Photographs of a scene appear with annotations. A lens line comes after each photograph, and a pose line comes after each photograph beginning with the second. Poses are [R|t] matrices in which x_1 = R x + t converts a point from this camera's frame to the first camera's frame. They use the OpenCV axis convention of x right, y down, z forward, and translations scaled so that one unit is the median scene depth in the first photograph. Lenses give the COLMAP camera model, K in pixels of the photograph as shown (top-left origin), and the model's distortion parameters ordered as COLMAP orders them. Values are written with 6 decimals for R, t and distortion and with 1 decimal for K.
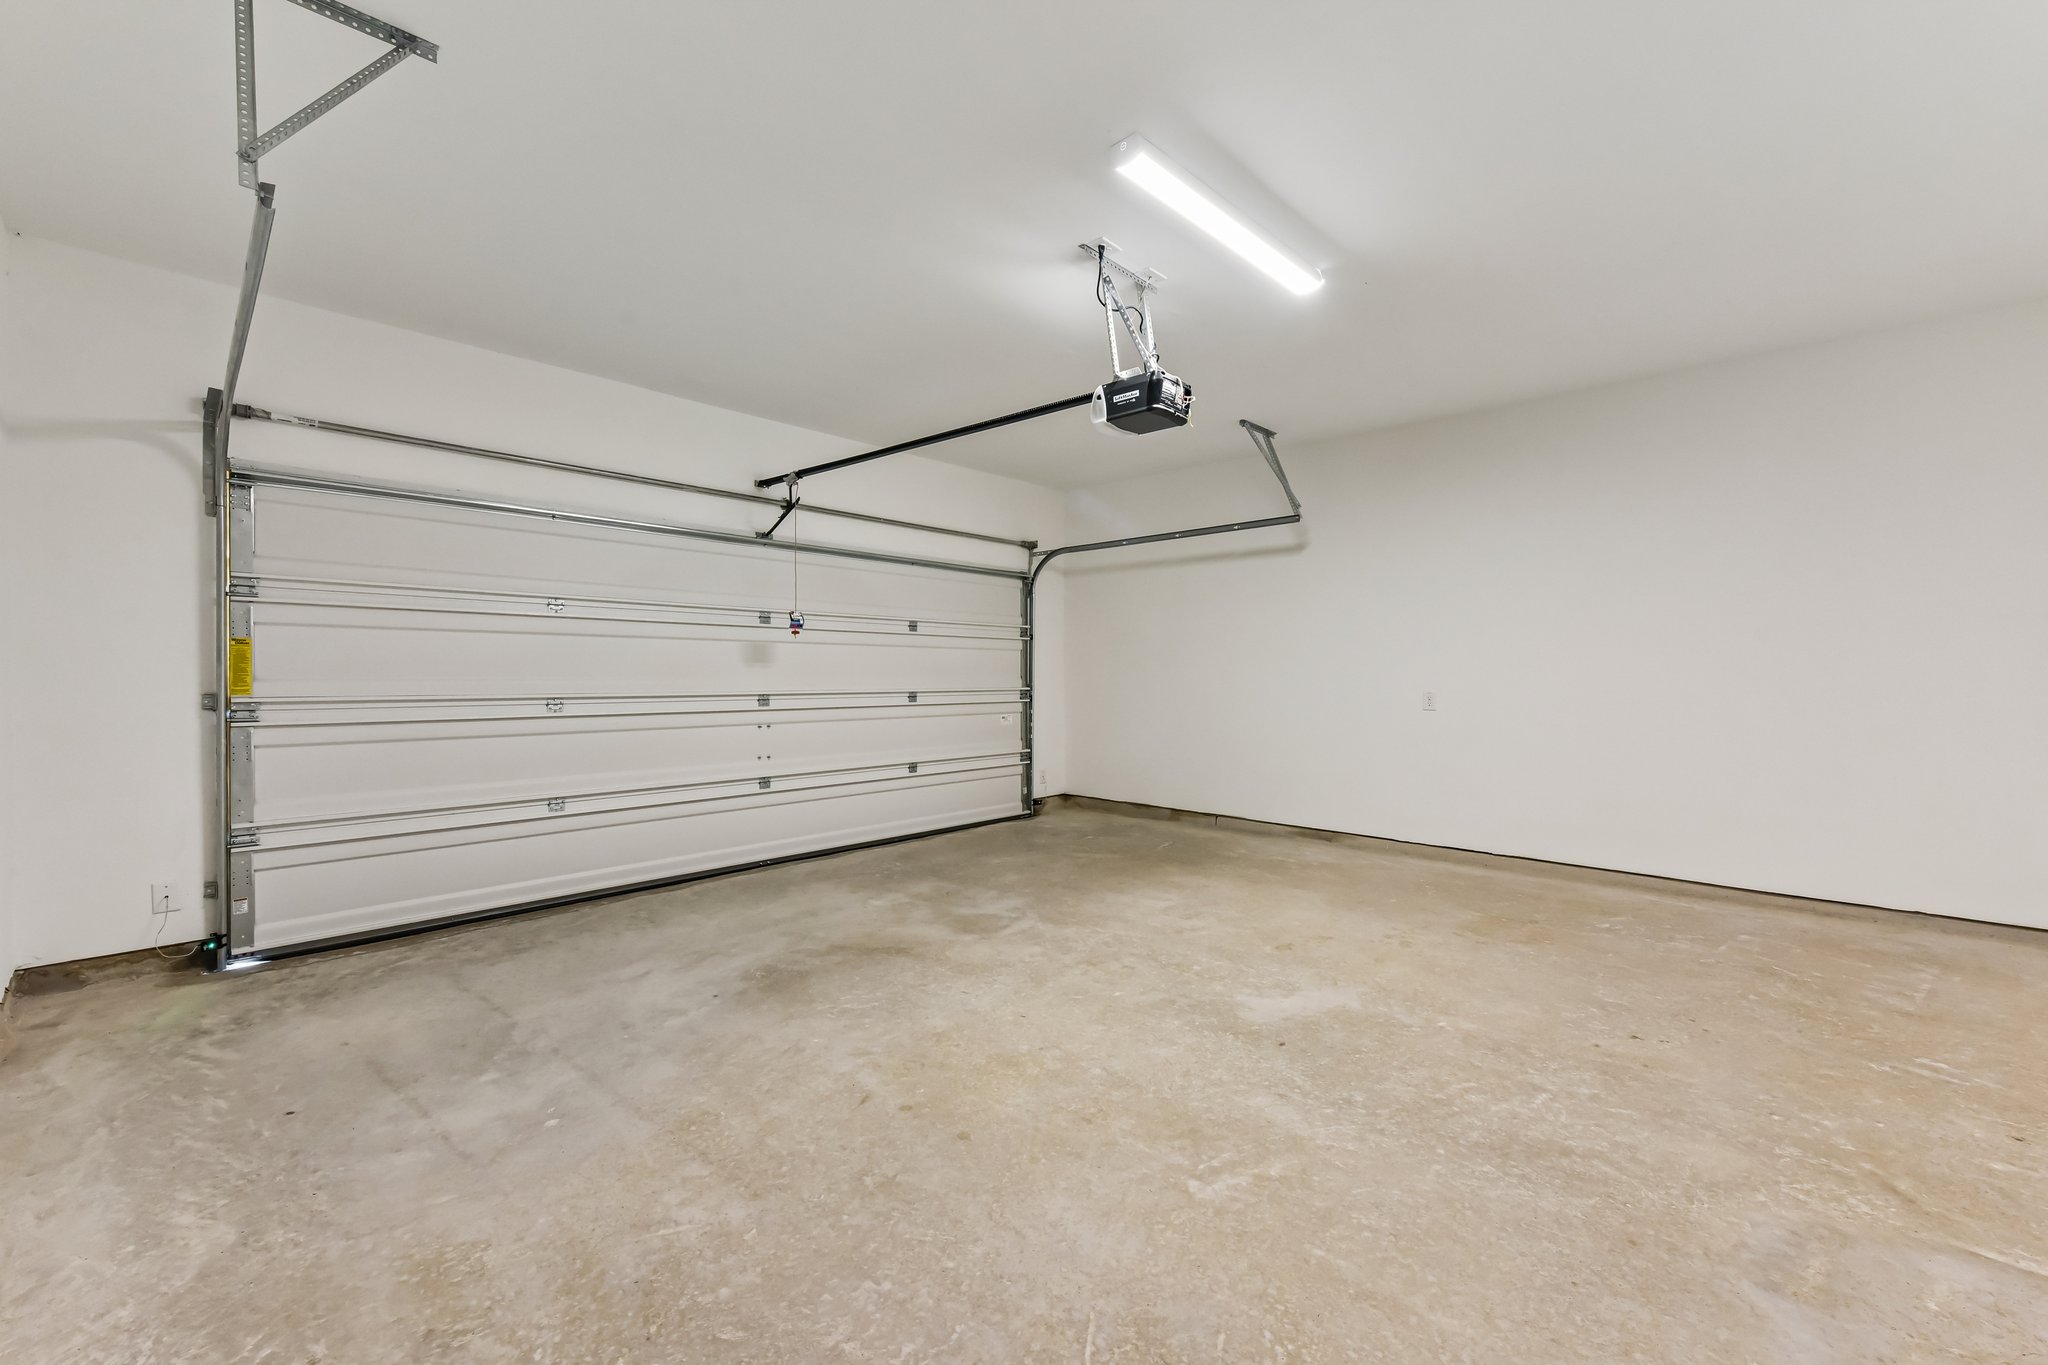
lens RADIAL K [[816.6, 0, 1030.8], [0, 816.6, 679.7], [0, 0, 1]] dist [0.001429, 0.000043]
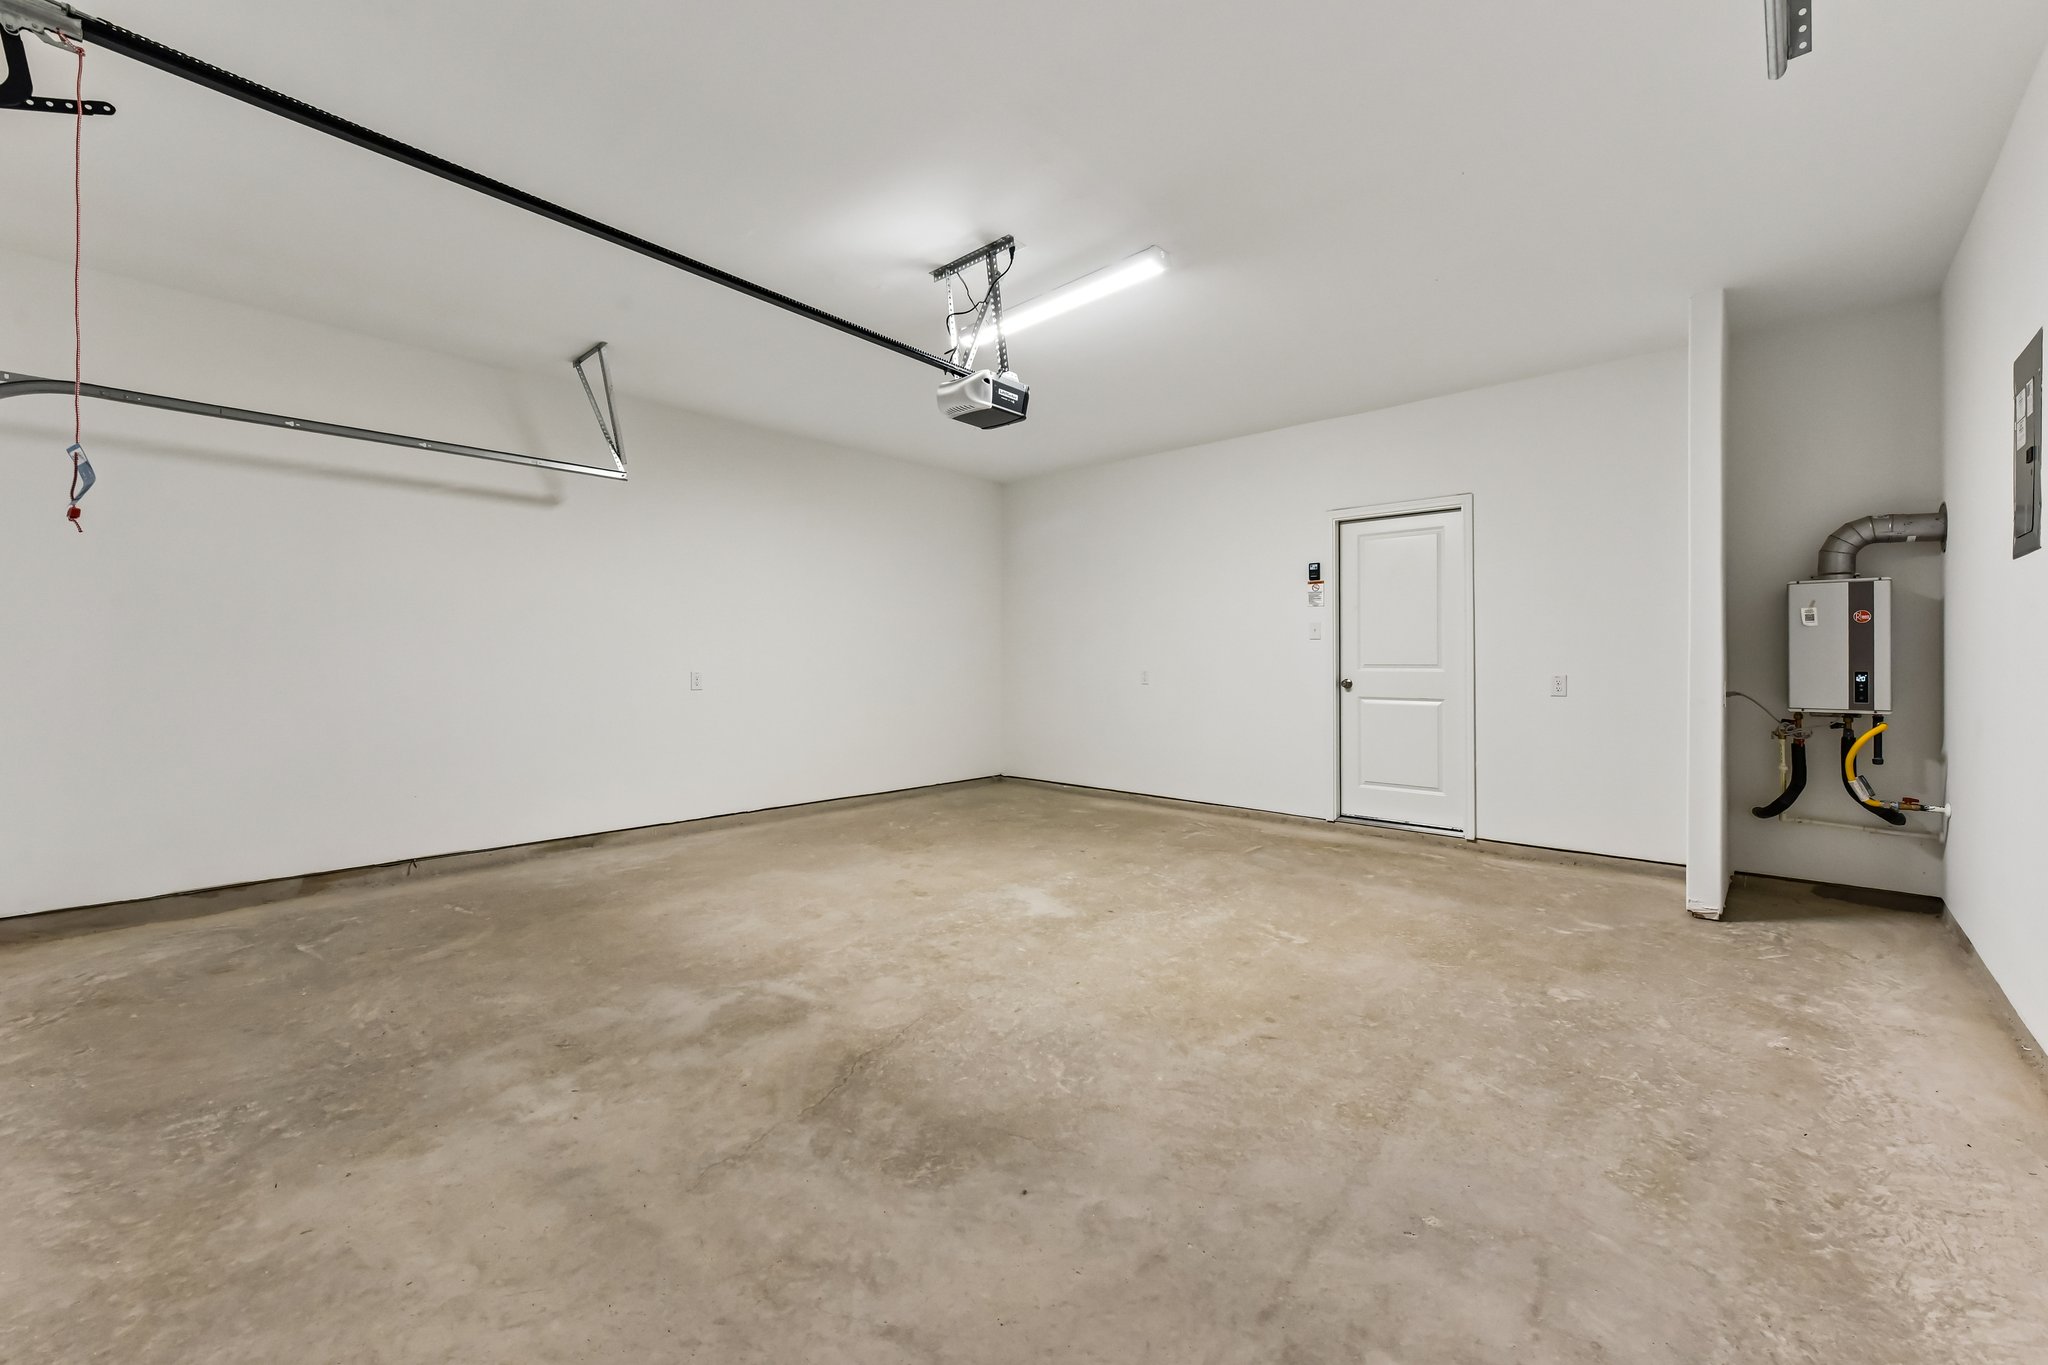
lens RADIAL K [[816.6, 0, 1030.8], [0, 816.6, 679.7], [0, 0, 1]] dist [0.001429, 0.000043]
pose [[-0.011769, -0.027108, 0.999563, -1.006739], [0.010541, 0.999574, 0.027232, -0.003478], [-0.999875, 0.010857, -0.011479, 1.033804]]
